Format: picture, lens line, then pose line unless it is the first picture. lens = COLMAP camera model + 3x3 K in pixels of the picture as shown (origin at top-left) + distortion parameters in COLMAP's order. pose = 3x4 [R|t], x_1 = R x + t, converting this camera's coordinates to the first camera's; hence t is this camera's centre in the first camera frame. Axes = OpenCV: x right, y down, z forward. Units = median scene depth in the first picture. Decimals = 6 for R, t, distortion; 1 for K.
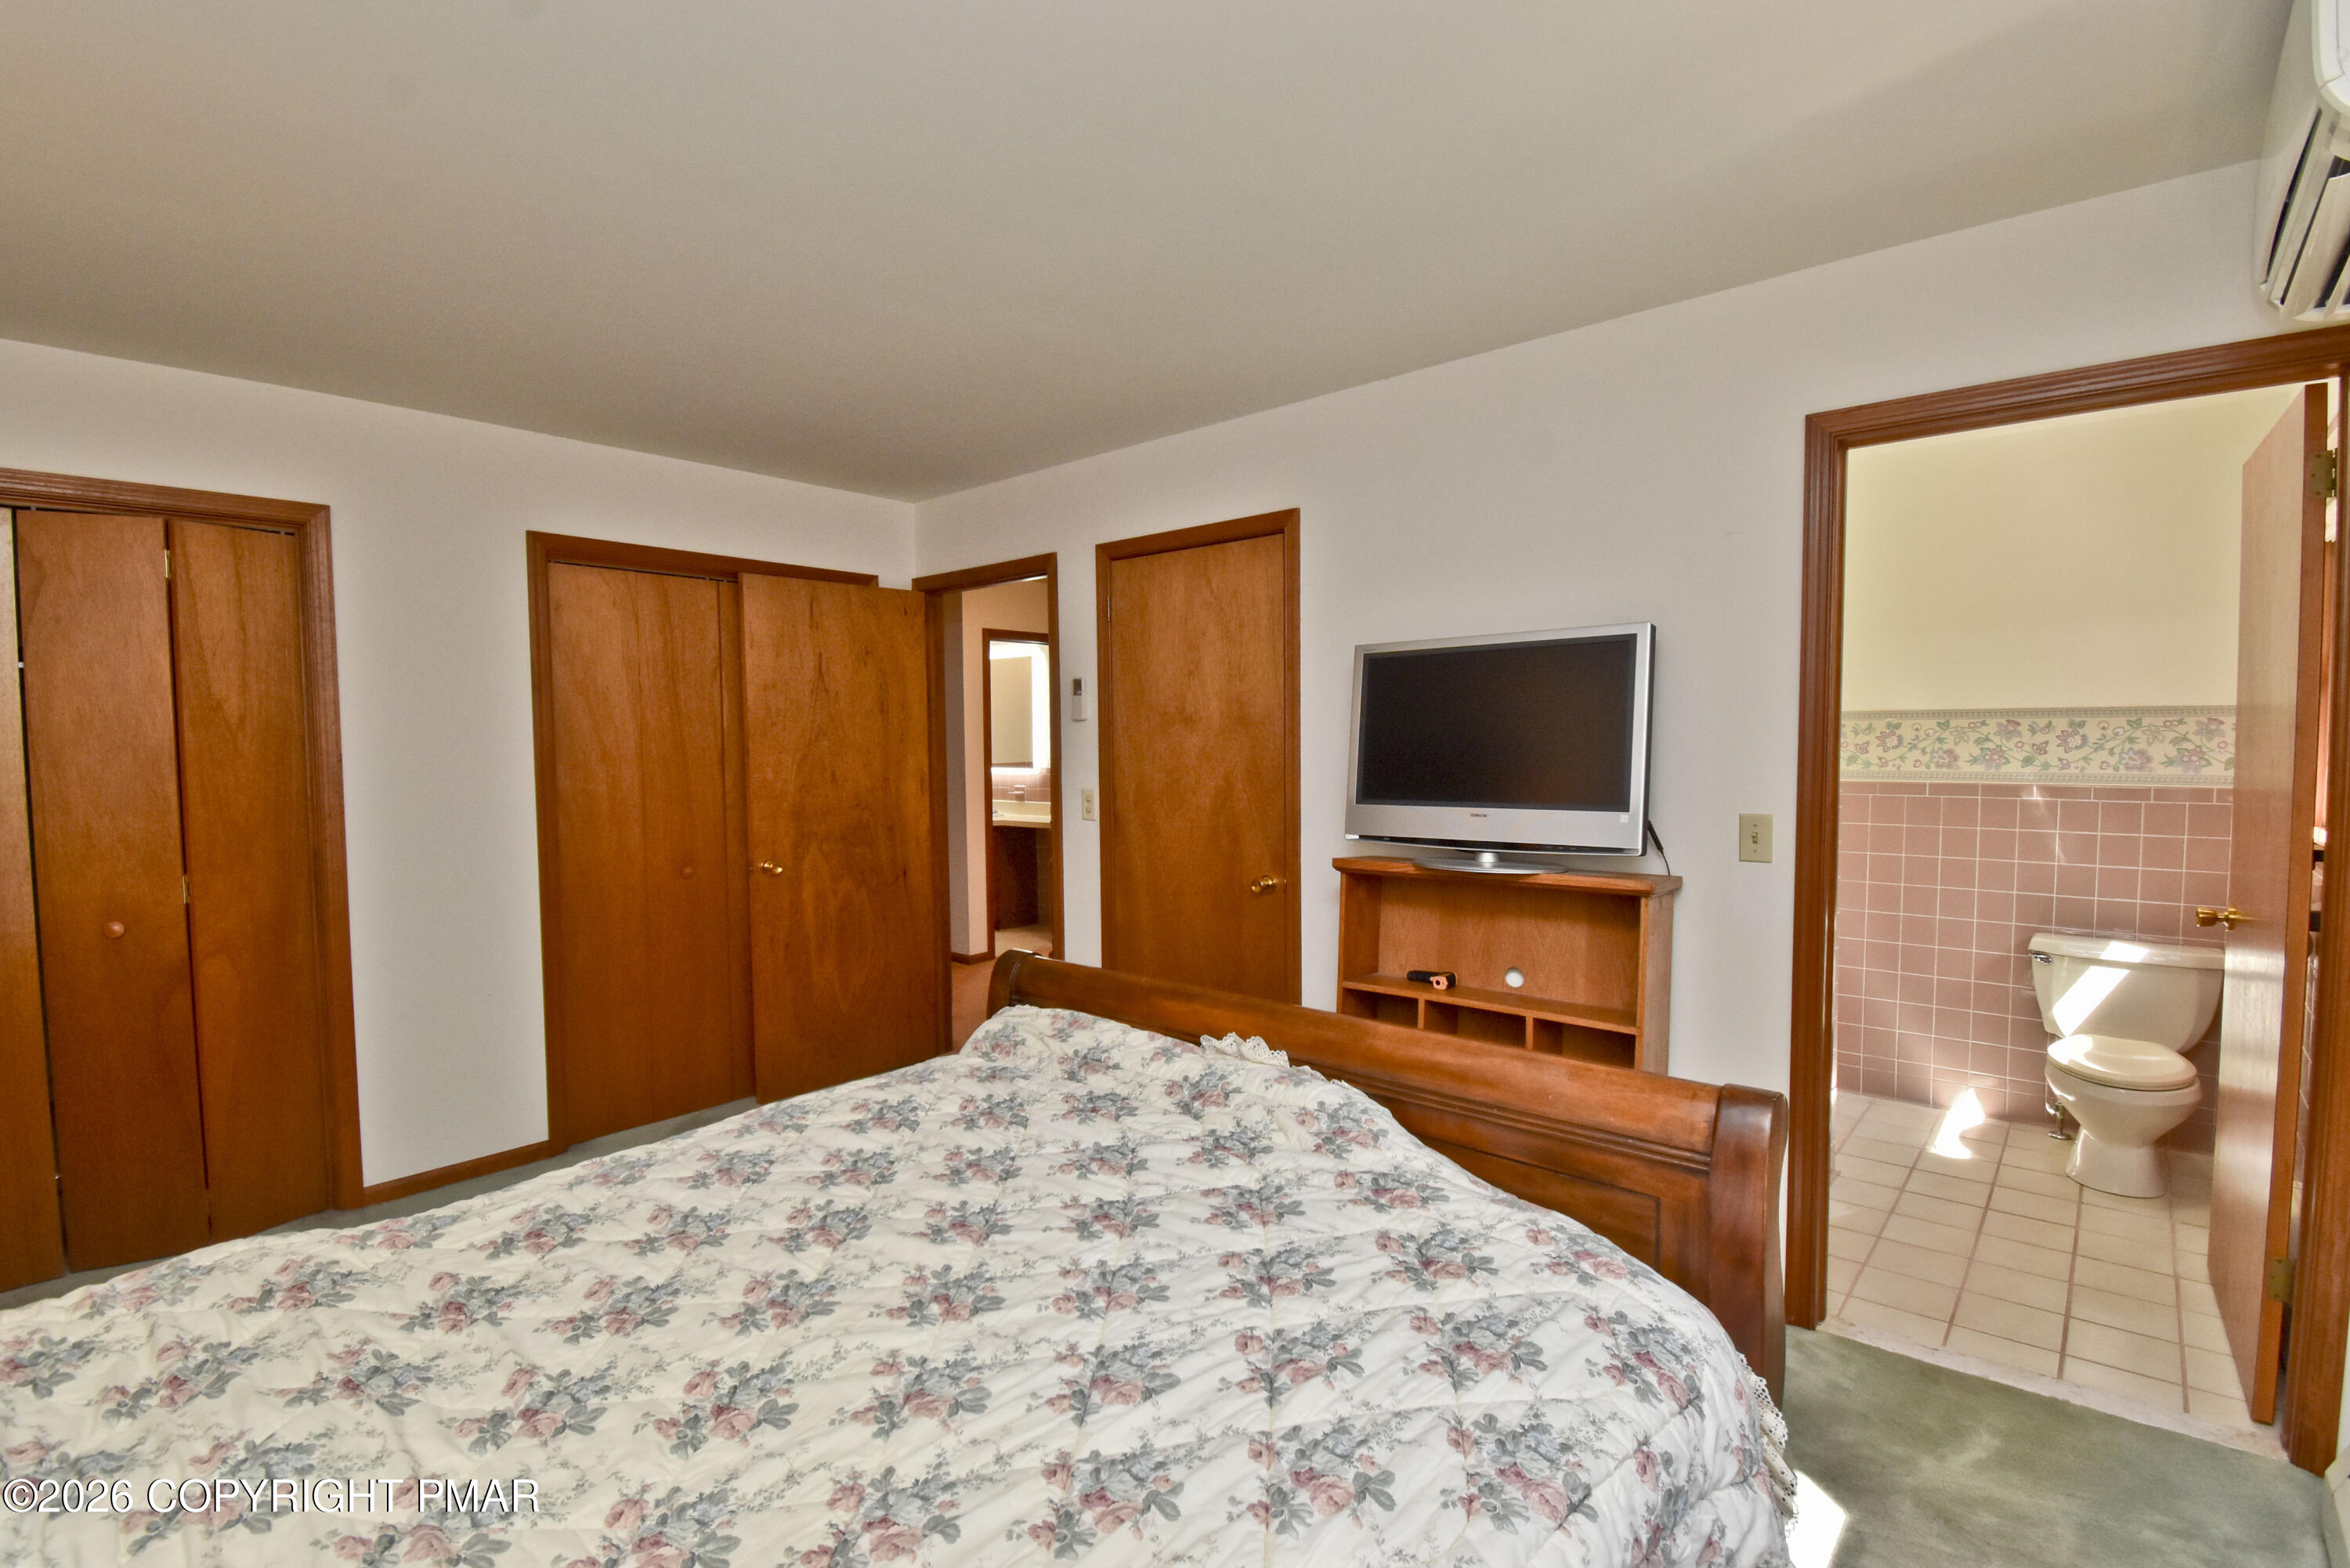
lens RADIAL K [[1105.9, 0, 1174.1], [0, 1105.9, 799.2], [0, 0, 1]] dist [0.002663, -0.001217]
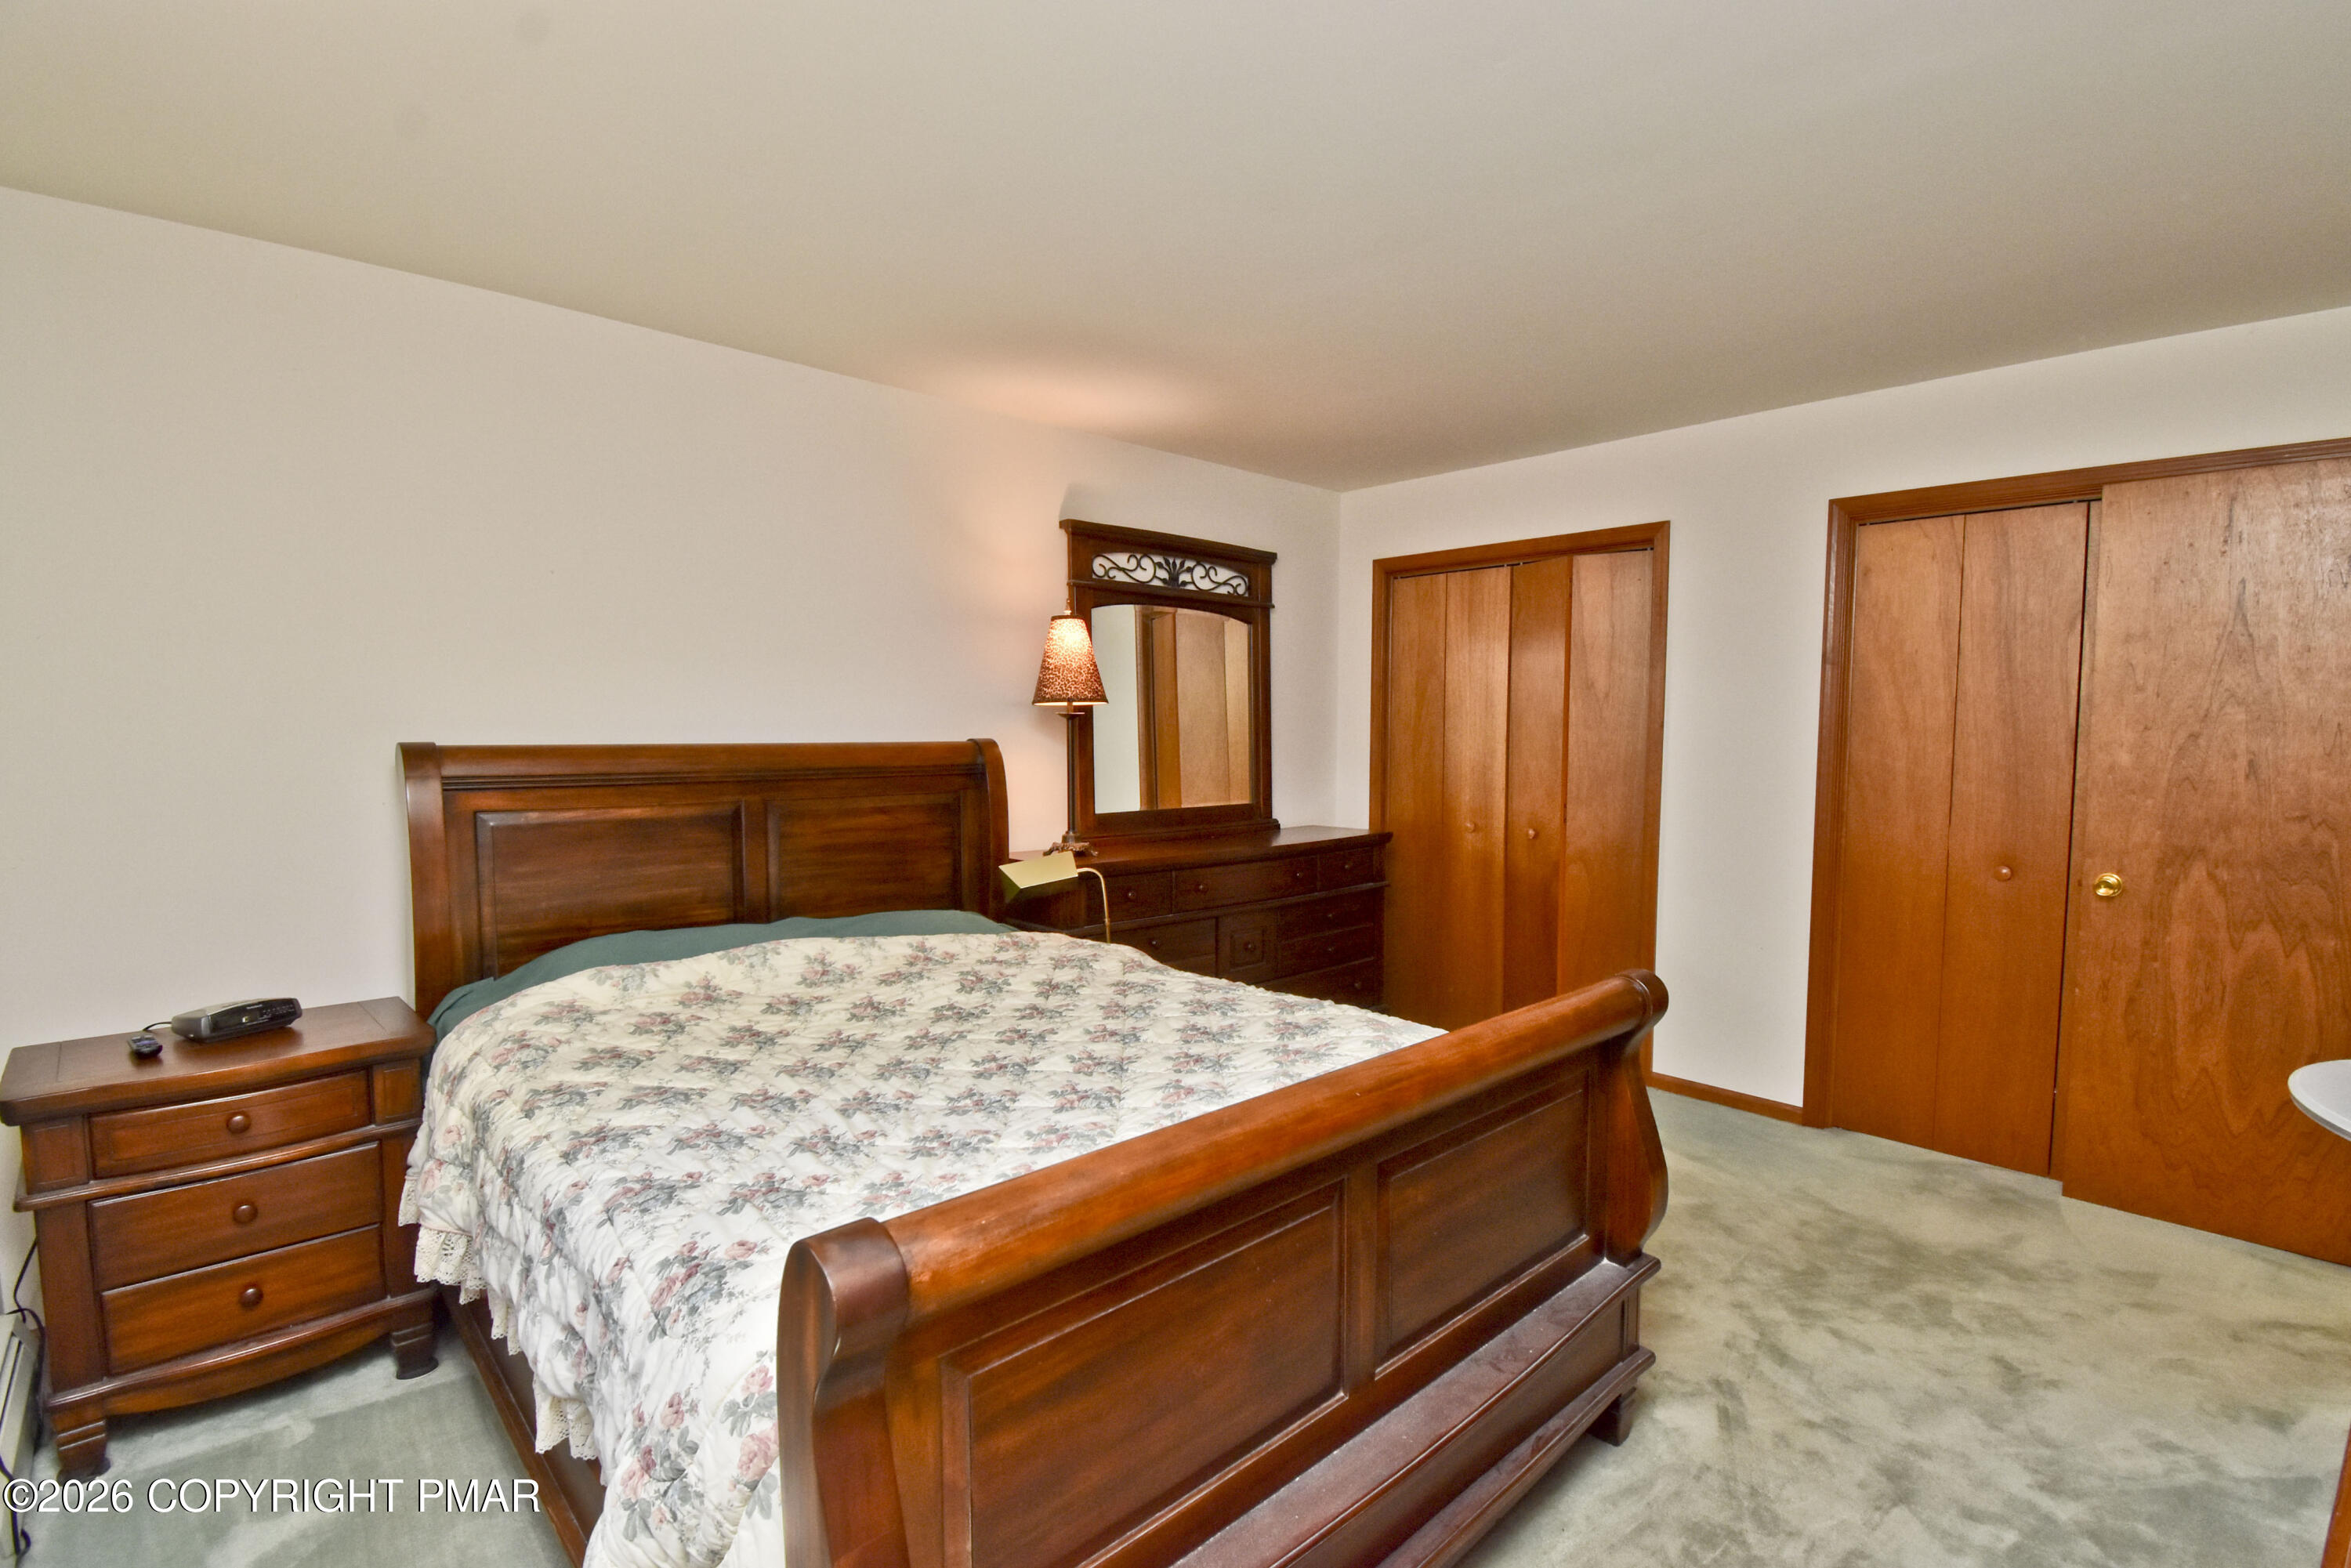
lens RADIAL K [[1106.5, 0, 1173.1], [0, 1106.5, 784.9], [0, 0, 1]] dist [0.002663, -0.001217]
pose [[-0.116162, 0.062872, -0.991238, 0.918889], [-0.059733, 0.995746, 0.070158, -0.040759], [0.991432, 0.067360, -0.111913, 1.017178]]
